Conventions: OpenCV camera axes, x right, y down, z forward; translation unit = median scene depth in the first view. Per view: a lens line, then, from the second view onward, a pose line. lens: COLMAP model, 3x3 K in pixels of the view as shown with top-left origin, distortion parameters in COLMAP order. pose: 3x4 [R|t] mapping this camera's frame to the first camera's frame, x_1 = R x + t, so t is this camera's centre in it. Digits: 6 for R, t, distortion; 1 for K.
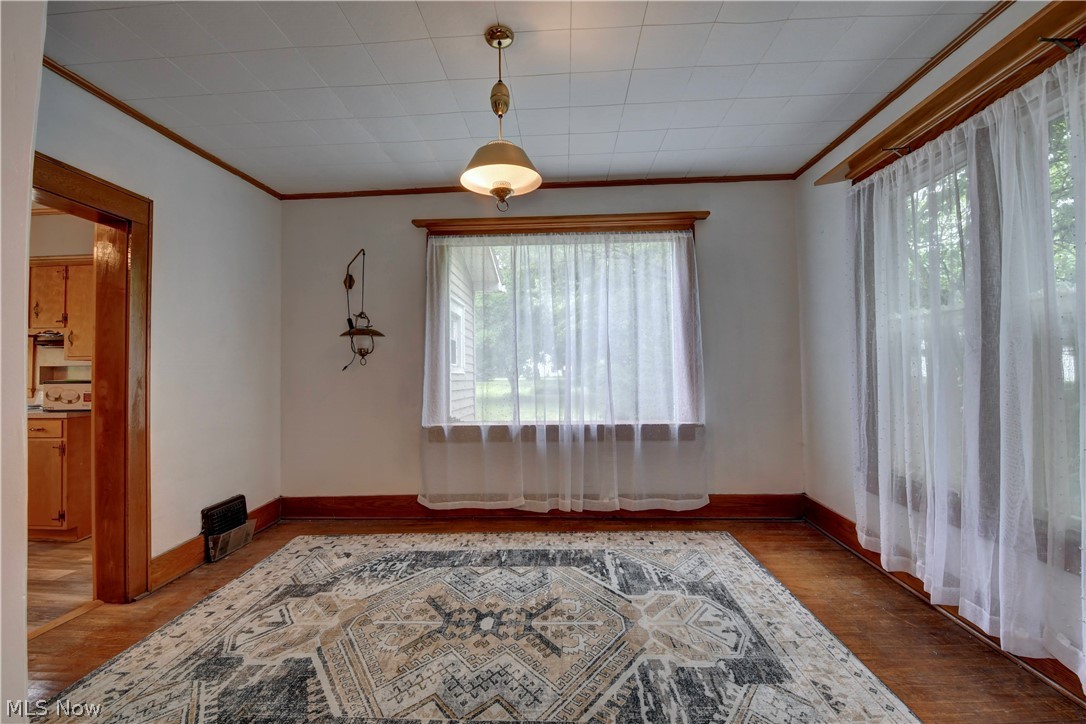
lens RADIAL K [[474.5, 0, 548.7], [0, 474.5, 360.1], [0, 0, 1]] dist [-0.000561, -0.011699]
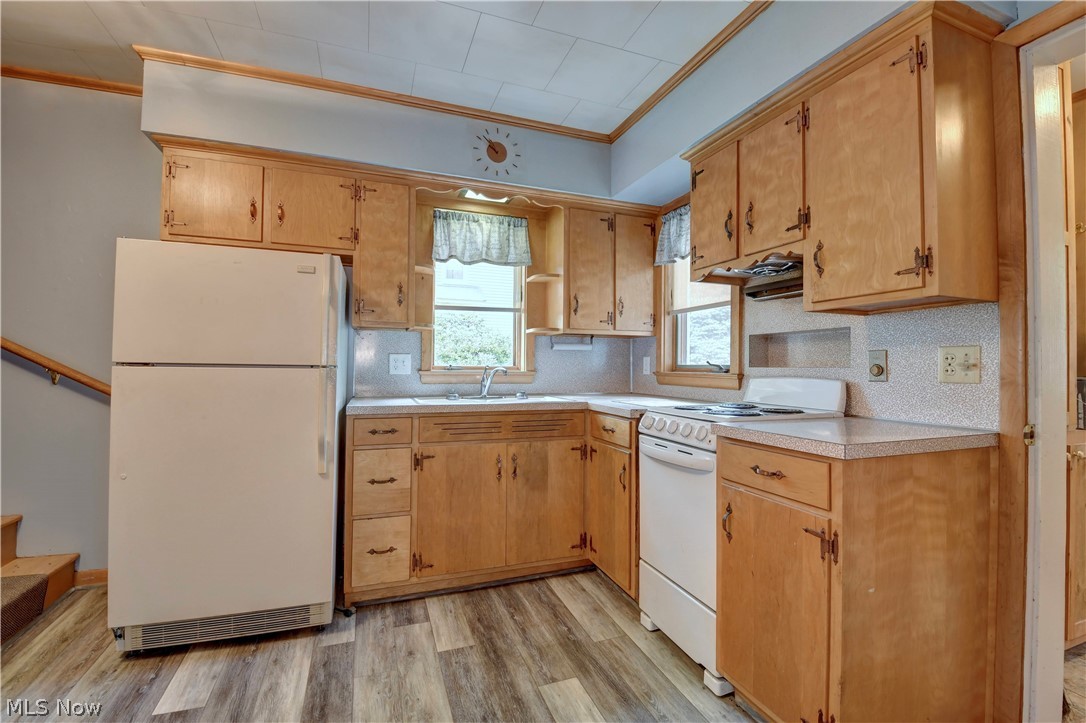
lens RADIAL K [[474.5, 0, 544.1], [0, 474.5, 359.1], [0, 0, 1]] dist [-0.000561, -0.011699]
pose [[0.388218, -0.000971, -0.921567, -0.728163], [0.009396, 0.999952, 0.002905, 0.043045], [0.921520, -0.009786, 0.388208, 0.606218]]
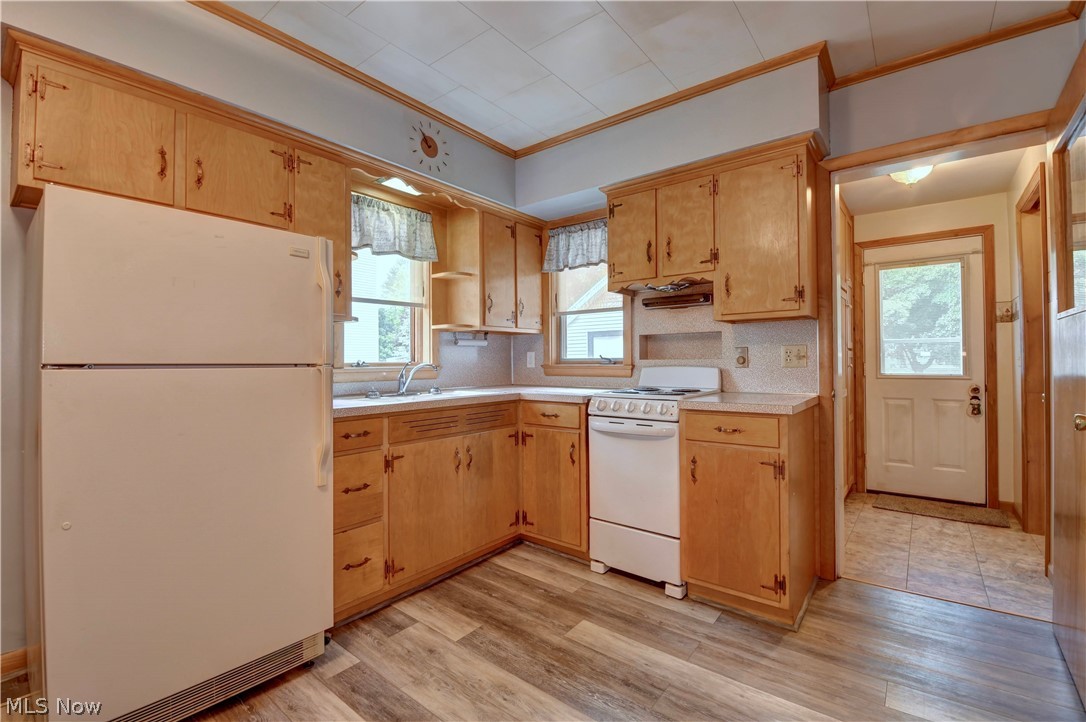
lens RADIAL K [[474.5, 0, 544.2], [0, 474.5, 358.4], [0, 0, 1]] dist [-0.000561, -0.011699]
pose [[0.812666, 0.001490, -0.582727, -0.860578], [0.012487, 0.999723, 0.019970, 0.037484], [0.582595, -0.023506, 0.812422, 0.332761]]
